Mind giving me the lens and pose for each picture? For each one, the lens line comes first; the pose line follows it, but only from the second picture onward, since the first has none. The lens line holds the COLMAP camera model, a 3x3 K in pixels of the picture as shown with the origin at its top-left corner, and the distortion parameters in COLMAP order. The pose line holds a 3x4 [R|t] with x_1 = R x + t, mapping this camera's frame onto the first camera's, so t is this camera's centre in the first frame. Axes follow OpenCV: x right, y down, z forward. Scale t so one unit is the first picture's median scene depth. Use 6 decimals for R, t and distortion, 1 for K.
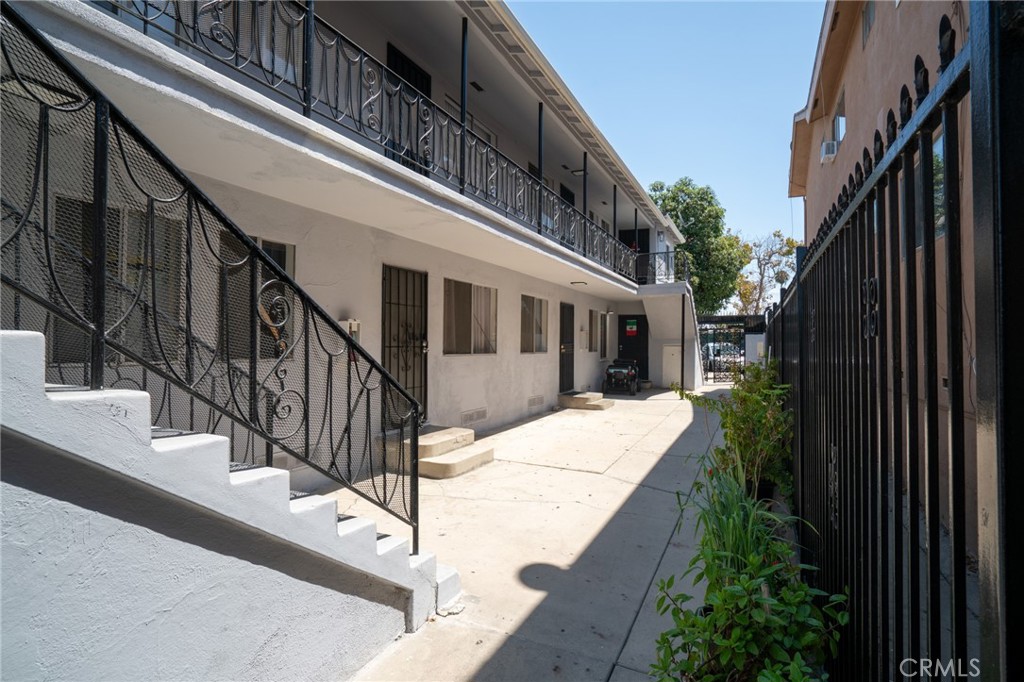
lens RADIAL K [[495.3, 0, 510.7], [0, 495.3, 337.9], [0, 0, 1]] dist [-0.000504, -0.000024]
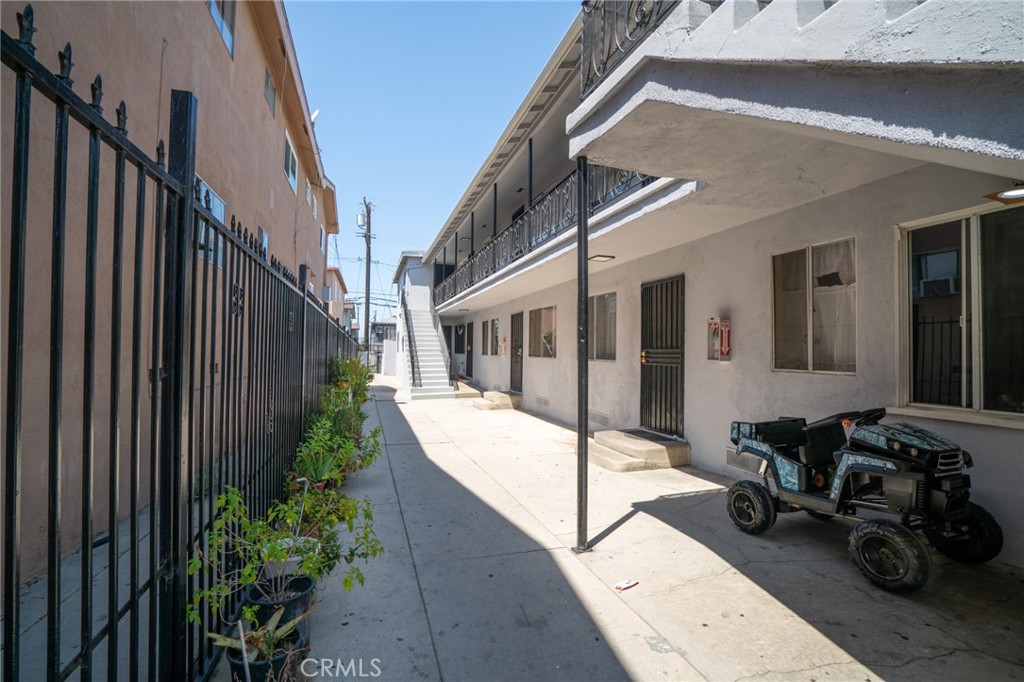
lens RADIAL K [[471.5, 0, 511.0], [0, 471.5, 344.7], [0, 0, 1]] dist [0.000718, 0.000017]
pose [[-0.726820, -0.015451, -0.686655, 0.817729], [0.000269, 0.999740, -0.022780, 0.024691], [0.686828, -0.016741, -0.726627, 1.716908]]
